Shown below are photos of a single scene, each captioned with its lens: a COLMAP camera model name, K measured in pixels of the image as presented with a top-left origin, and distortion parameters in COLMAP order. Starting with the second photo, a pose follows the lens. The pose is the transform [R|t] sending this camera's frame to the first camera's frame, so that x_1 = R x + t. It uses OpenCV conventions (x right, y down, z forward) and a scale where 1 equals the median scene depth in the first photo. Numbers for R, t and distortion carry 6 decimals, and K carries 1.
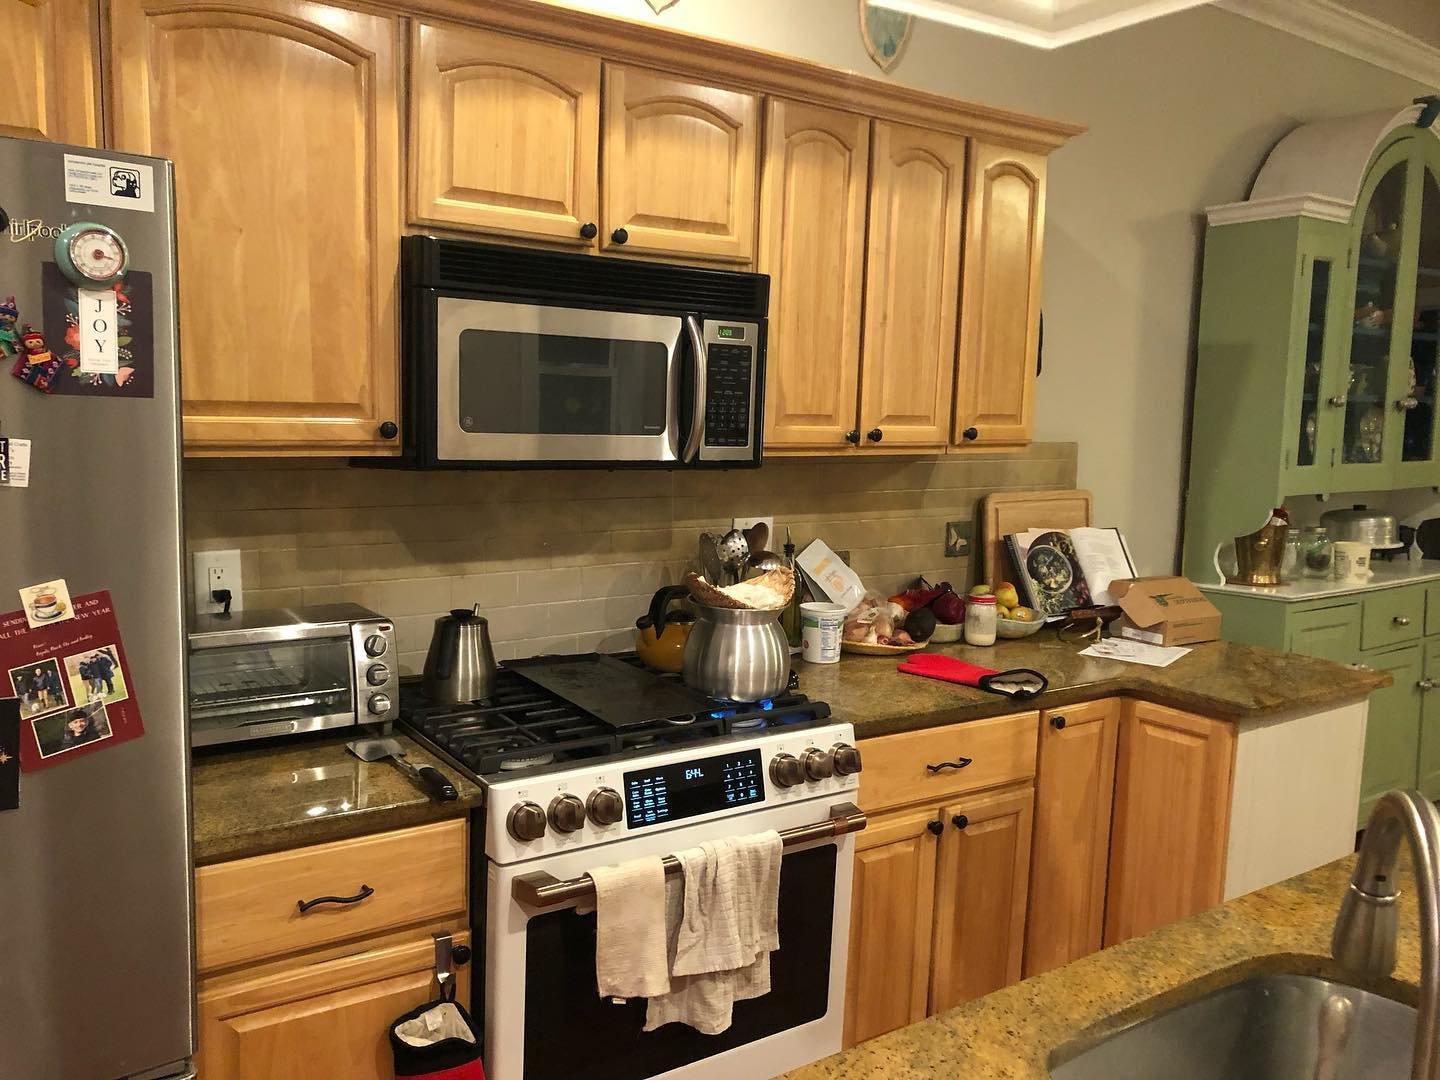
lens RADIAL K [[1205.1, 0, 718.7], [0, 1205.1, 552.2], [0, 0, 1]] dist [0.026496, -0.016103]
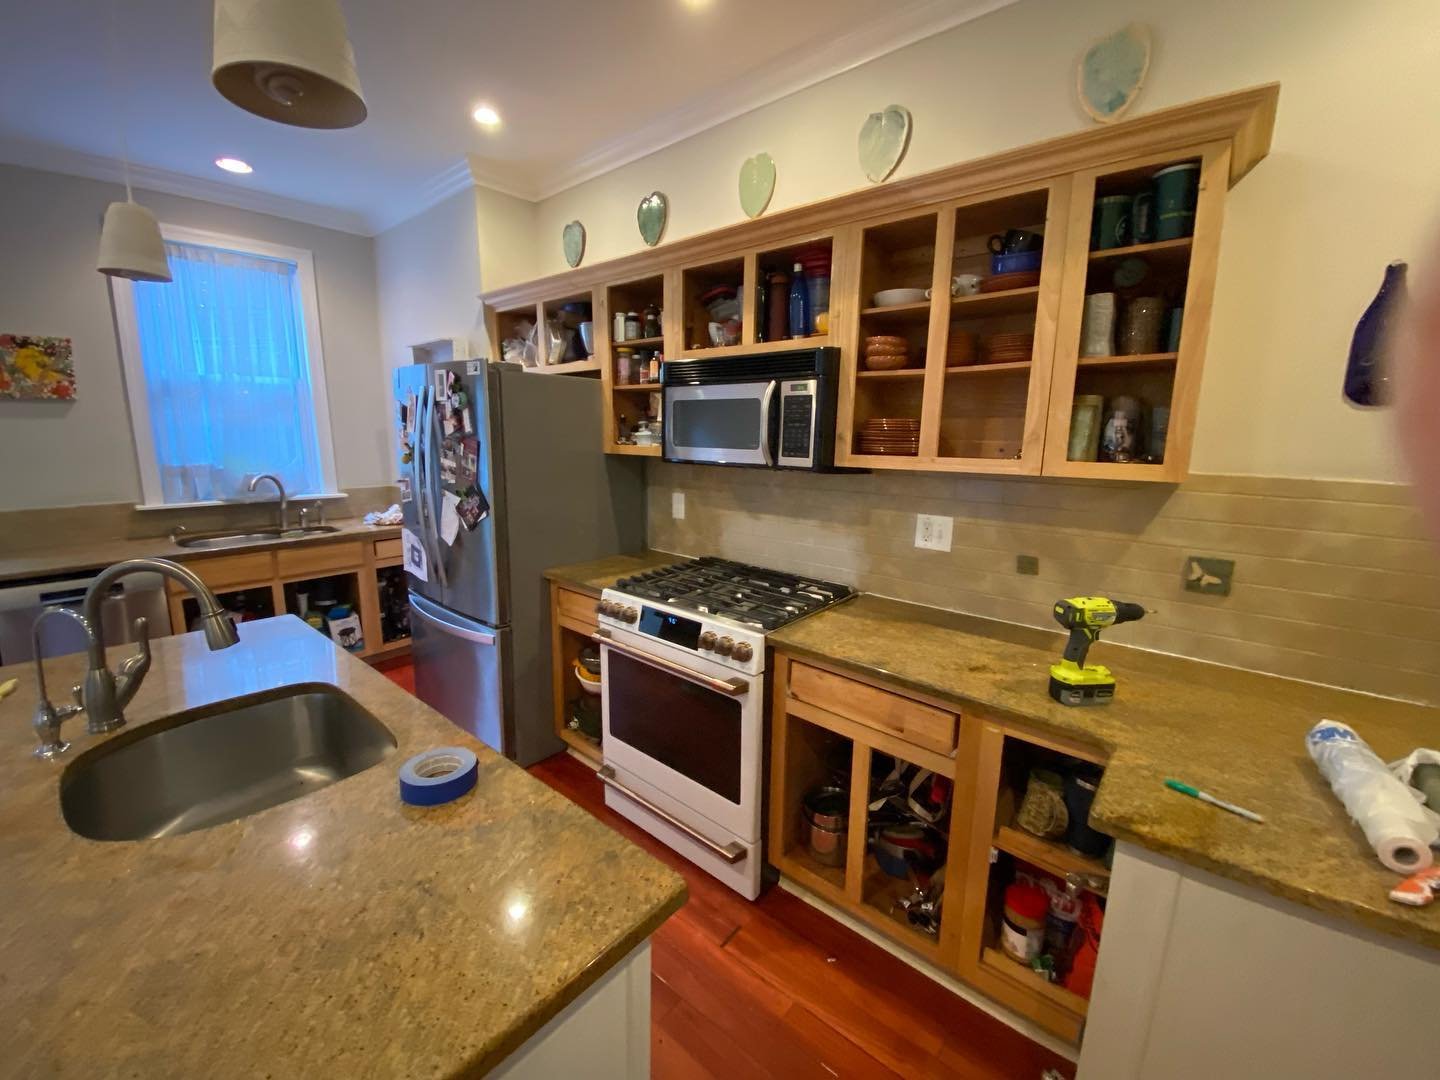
lens RADIAL K [[585.5, 0, 712.9], [0, 585.5, 535.8], [0, 0, 1]] dist [0.001160, -0.003182]
pose [[0.235997, 0.141209, -0.961439, 0.779814], [-0.135254, 0.984528, 0.111400, -0.057948], [0.962295, 0.103749, 0.251445, 0.718313]]
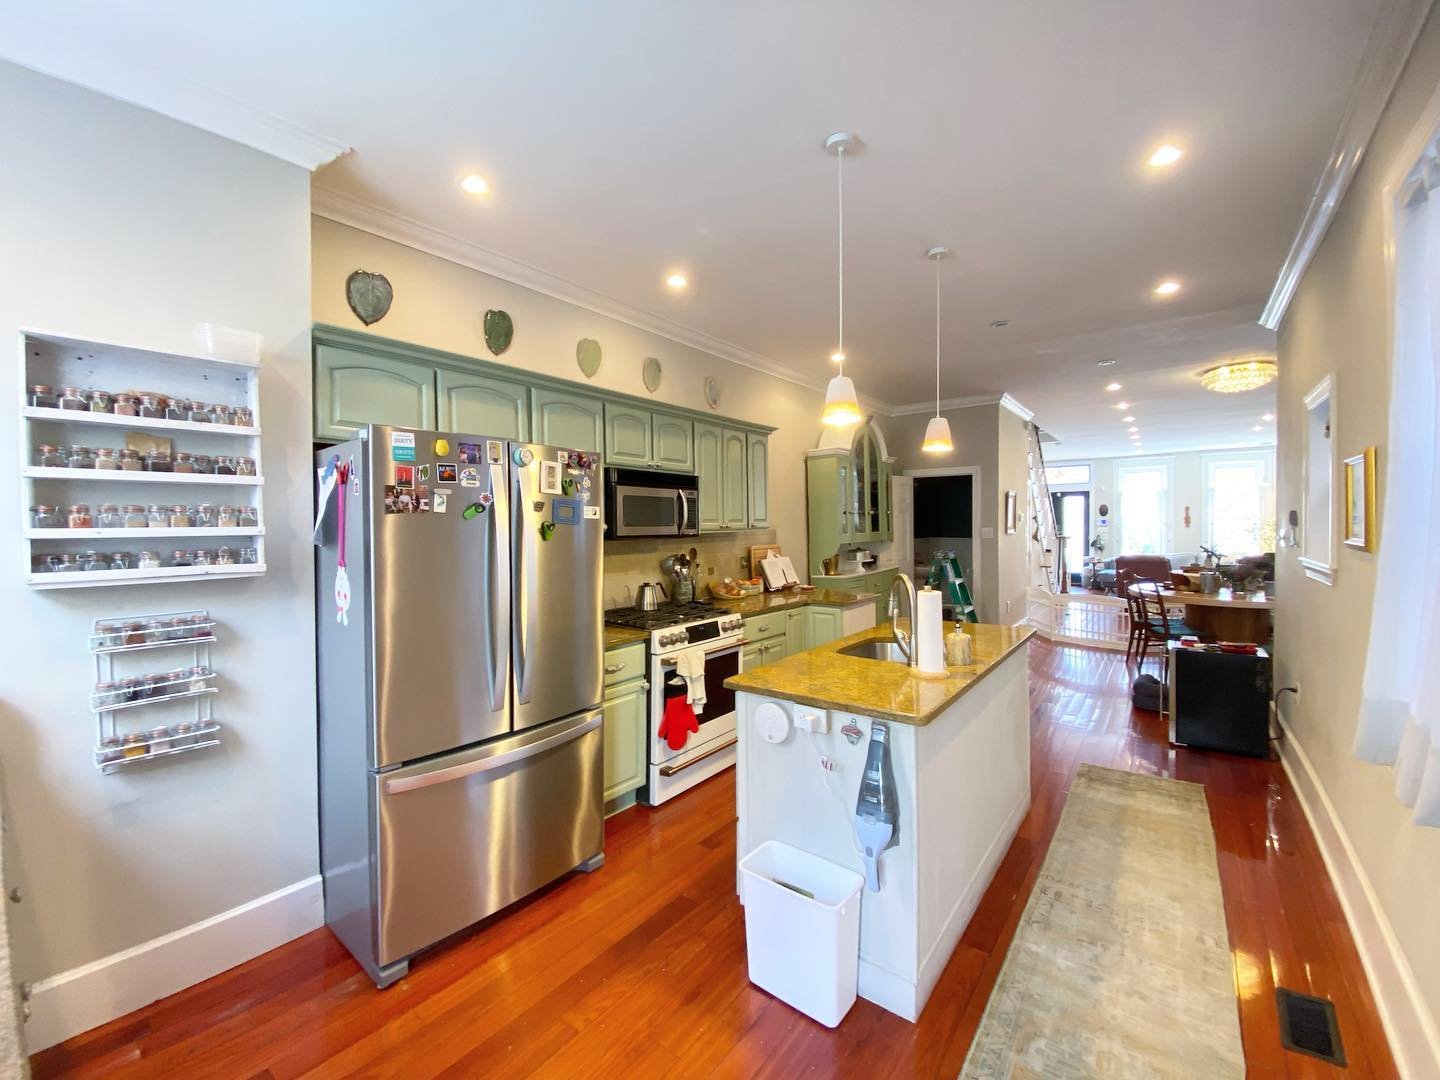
lens RADIAL K [[591.2, 0, 714.9], [0, 591.2, 529.8], [0, 0, 1]] dist [-0.002643, -0.003217]
pose [[0.958783, -0.042580, 0.280931, -0.371516], [0.076037, 0.991098, -0.109283, 0.086316], [-0.273777, 0.126140, 0.953486, -0.489585]]
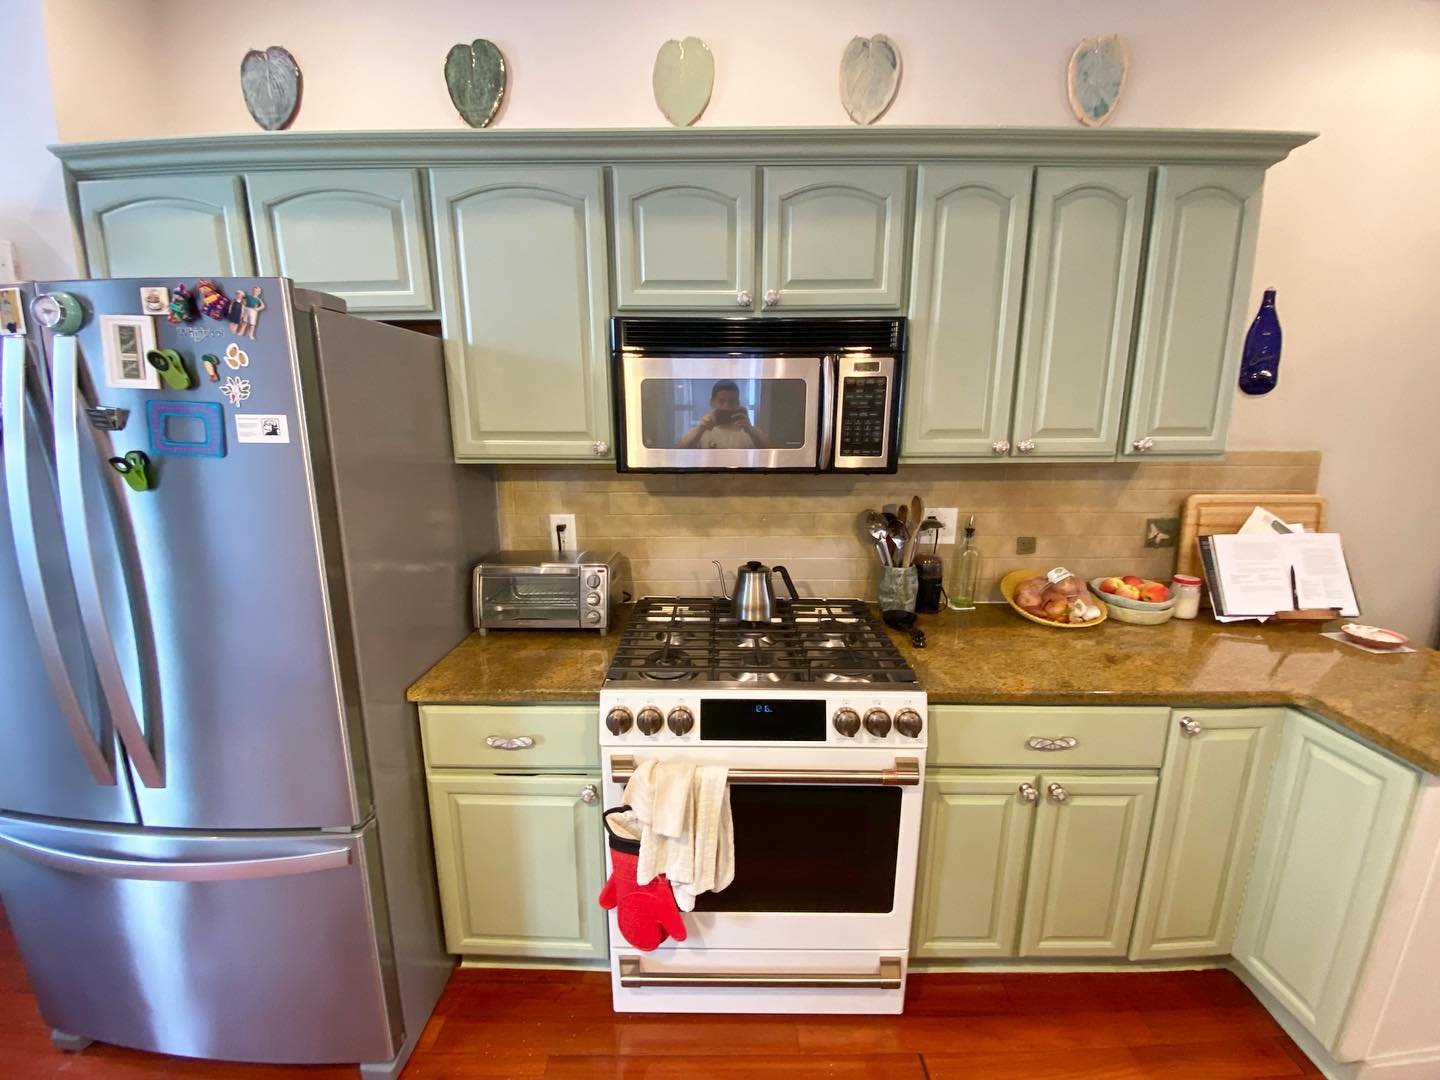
lens RADIAL K [[591.2, 0, 711.7], [0, 591.2, 533.3], [0, 0, 1]] dist [-0.002643, -0.003217]
pose [[0.808020, 0.084150, -0.583114, 0.258542], [-0.049129, 0.995924, 0.075645, -0.046997], [0.587103, -0.032474, 0.808861, 0.400272]]
